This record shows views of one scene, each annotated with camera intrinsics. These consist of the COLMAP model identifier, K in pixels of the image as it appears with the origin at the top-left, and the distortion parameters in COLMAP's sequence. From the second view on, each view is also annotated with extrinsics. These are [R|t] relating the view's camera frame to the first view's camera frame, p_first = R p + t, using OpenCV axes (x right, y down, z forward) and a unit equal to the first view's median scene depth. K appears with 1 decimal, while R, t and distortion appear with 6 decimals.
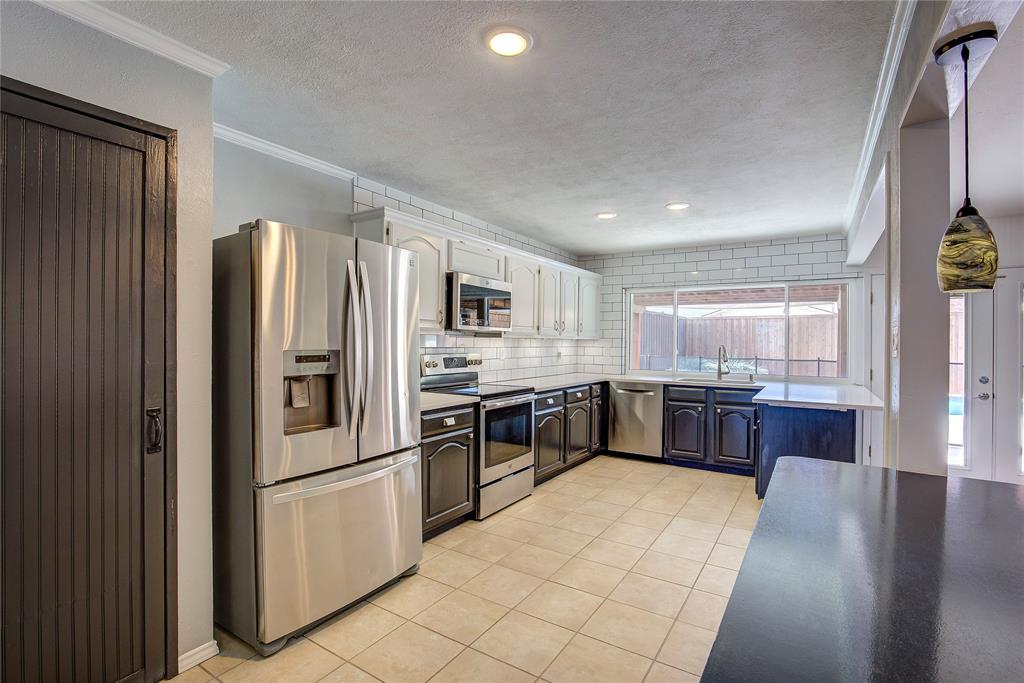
lens RADIAL K [[476.5, 0, 509.4], [0, 476.5, 341.8], [0, 0, 1]] dist [-0.031186, 0.000382]
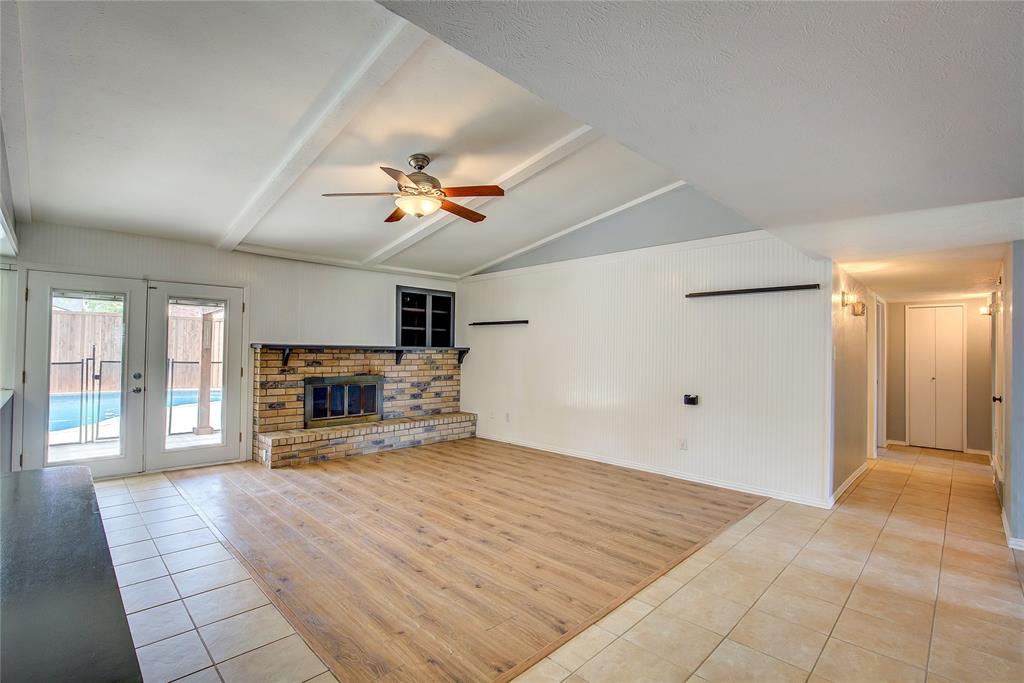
lens RADIAL K [[467.6, 0, 513.7], [0, 467.6, 340.0], [0, 0, 1]] dist [-0.031024, 0.001862]
pose [[0.205207, 0.014730, 0.978608, 0.111536], [-0.010703, 0.999861, -0.012806, -0.001801], [-0.978660, -0.007846, 0.205336, -0.150504]]
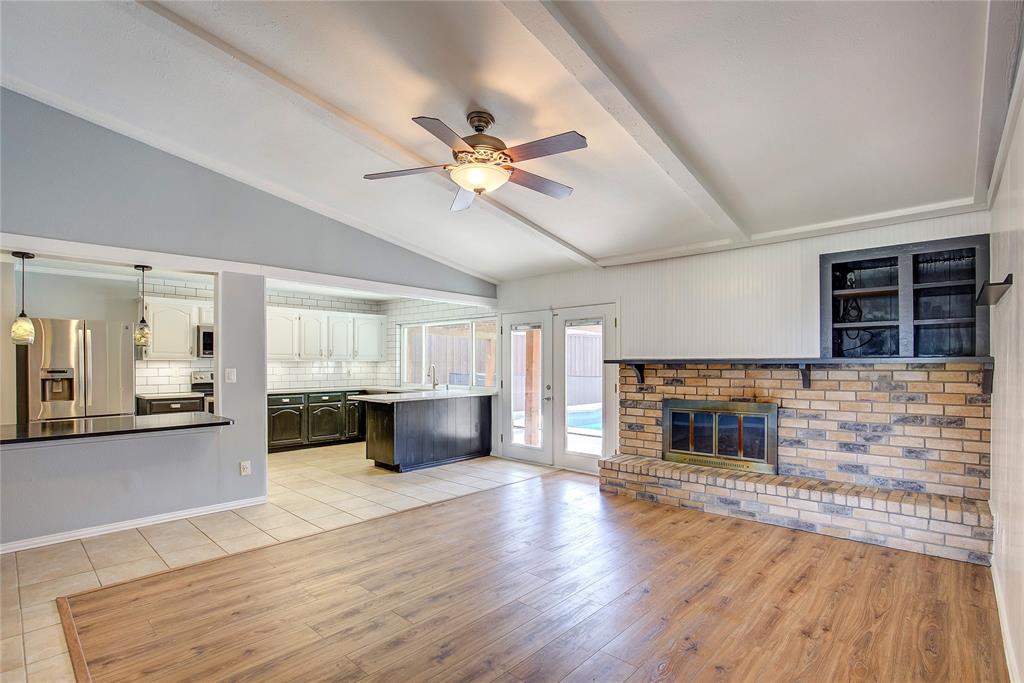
lens RADIAL K [[487.8, 0, 503.5], [0, 487.8, 363.7], [0, 0, 1]] dist [-0.034014, 0.001401]
pose [[0.984422, -0.010538, -0.175507, 1.193869], [0.010620, 0.999943, -0.000472, 0.009770], [0.175502, -0.001399, 0.984478, -0.526563]]
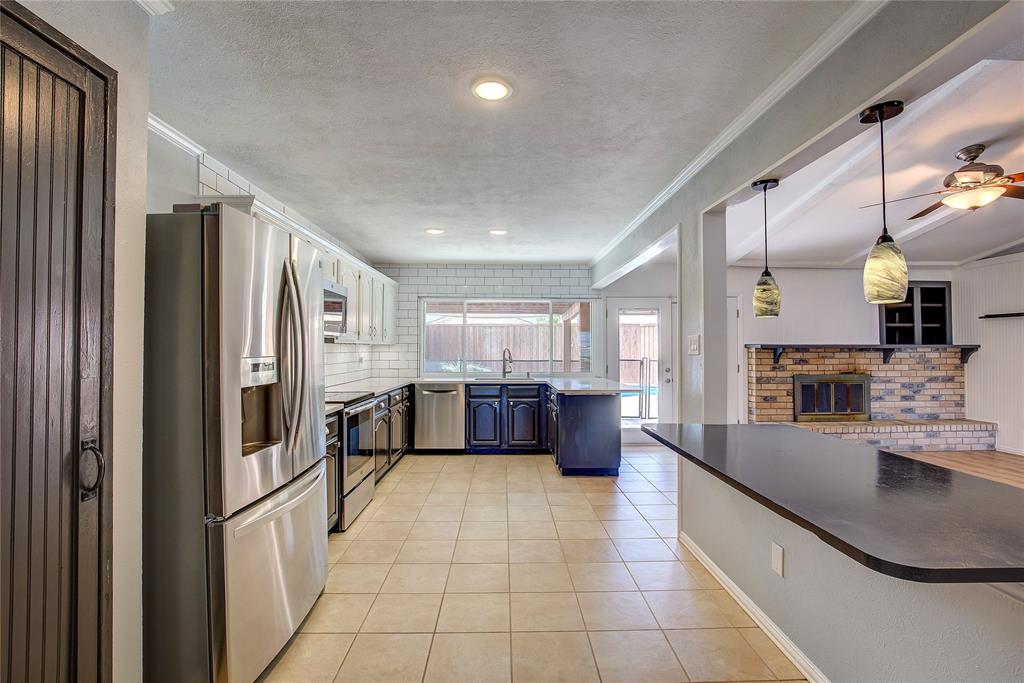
lens RADIAL K [[470.4, 0, 512.2], [0, 470.4, 339.3], [0, 0, 1]] dist [-0.038922, 0.008423]
pose [[0.827933, 0.002316, 0.560822, -0.268147], [0.006695, 0.999879, -0.014012, -0.000167], [-0.560787, 0.015356, 0.827818, 0.011053]]
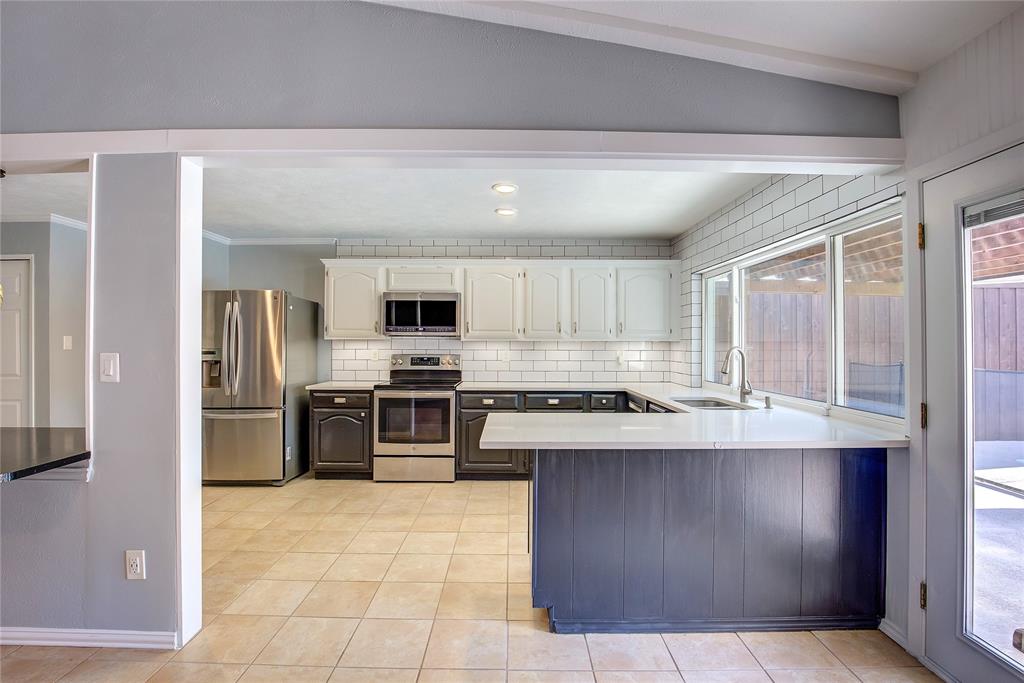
lens RADIAL K [[470.4, 0, 512.2], [0, 470.4, 339.3], [0, 0, 1]] dist [-0.038922, 0.008423]
pose [[0.546899, -0.016189, -0.837042, 1.054121], [0.002304, 0.999838, -0.017833, 0.008150], [0.837195, 0.007824, 0.546848, 0.524883]]
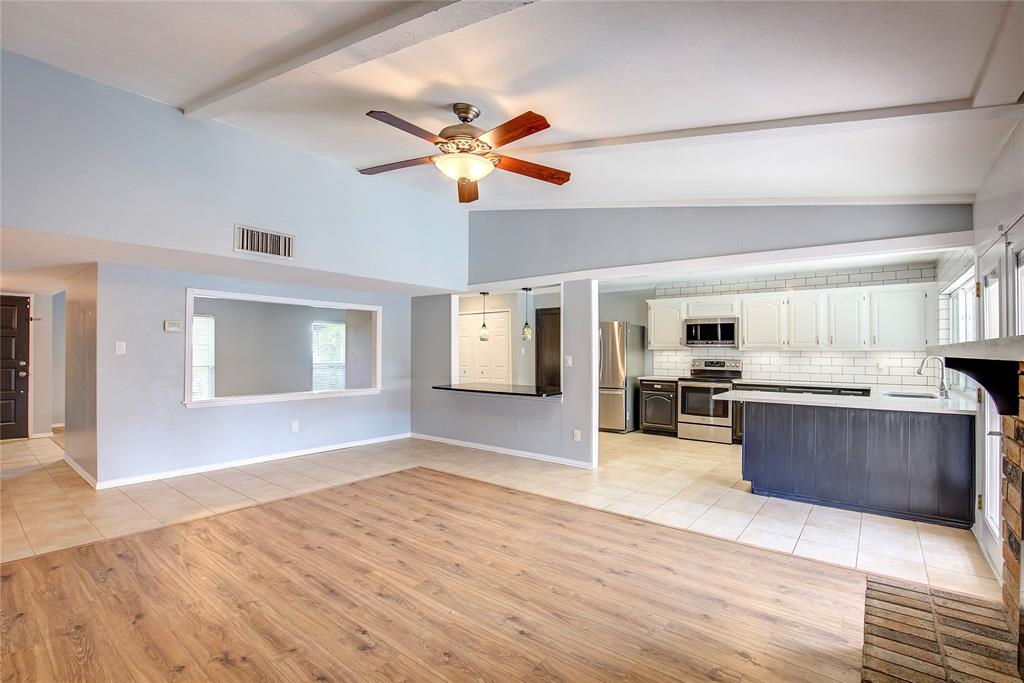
lens RADIAL K [[470.4, 0, 512.2], [0, 470.4, 339.3], [0, 0, 1]] dist [-0.038922, 0.008423]
pose [[-0.092657, -0.033563, -0.995132, 1.772083], [-0.007172, 0.999428, -0.033040, 0.012946], [0.995672, 0.004076, -0.092845, 0.395632]]
